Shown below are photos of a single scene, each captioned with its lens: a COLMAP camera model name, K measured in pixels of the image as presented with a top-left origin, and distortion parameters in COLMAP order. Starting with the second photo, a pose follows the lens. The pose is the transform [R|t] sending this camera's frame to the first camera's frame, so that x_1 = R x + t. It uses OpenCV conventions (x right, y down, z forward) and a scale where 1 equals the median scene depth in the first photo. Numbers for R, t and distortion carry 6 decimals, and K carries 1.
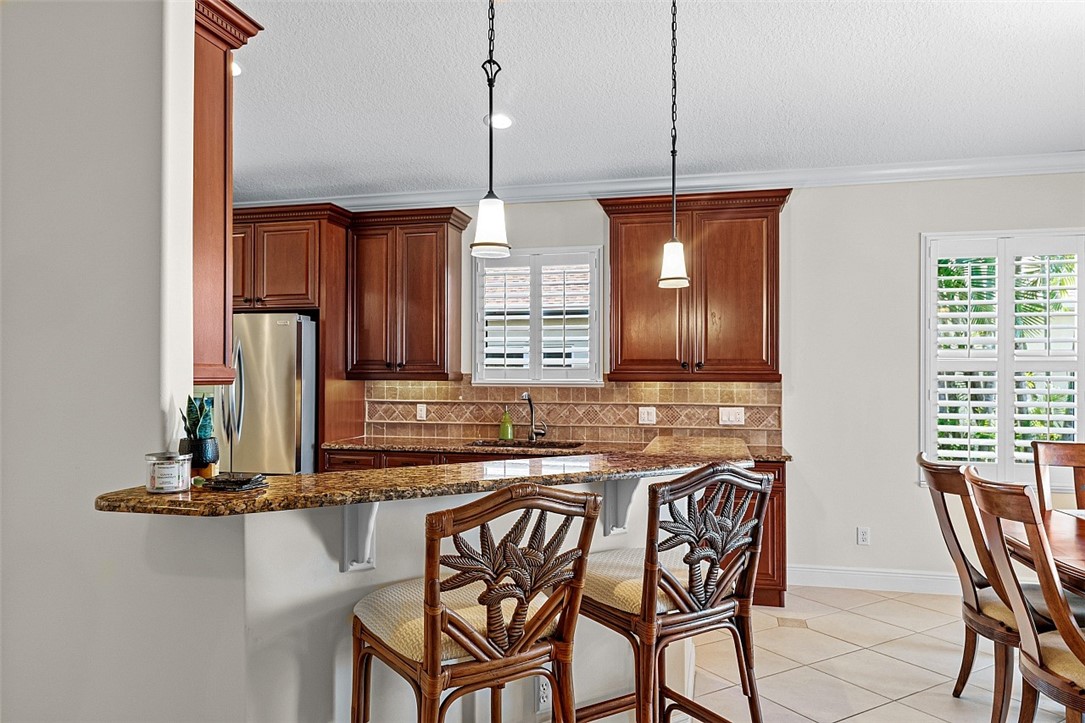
lens RADIAL K [[496.6, 0, 515.2], [0, 496.6, 365.4], [0, 0, 1]] dist [-0.000933, -0.000163]
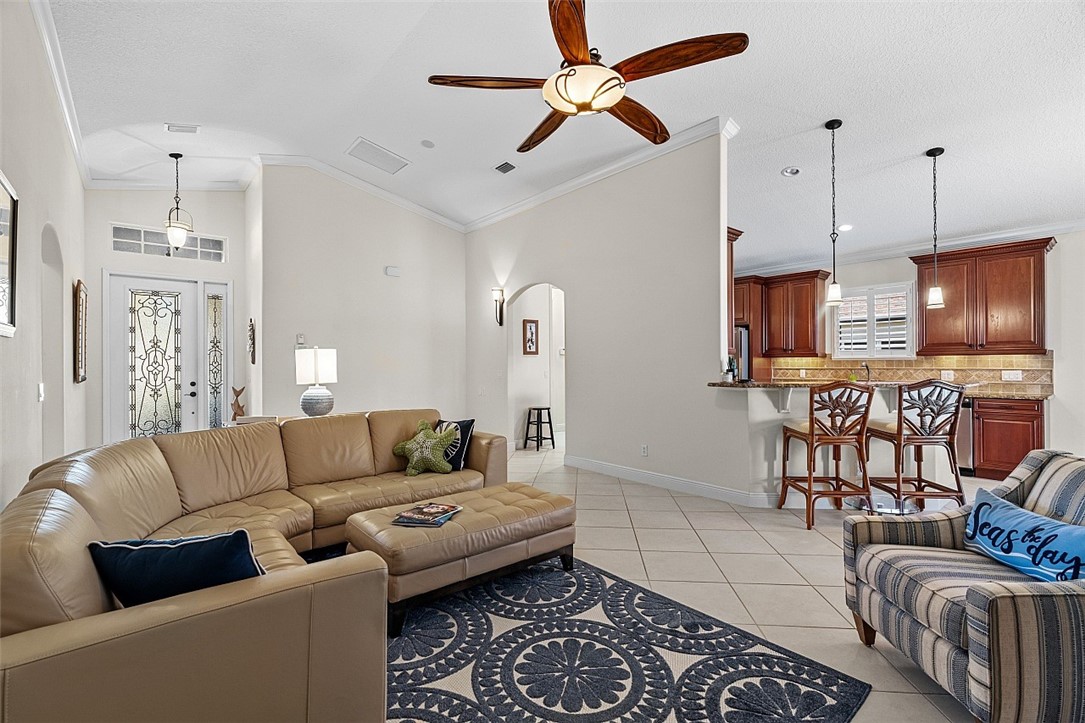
lens RADIAL K [[447.5, 0, 565.6], [0, 447.5, 358.7], [0, 0, 1]] dist [0.000710, 0.000209]
pose [[0.794602, -0.009168, -0.607062, 0.219905], [0.003147, 0.999935, -0.010982, 0.078535], [0.607123, 0.006816, 0.794579, -1.516441]]
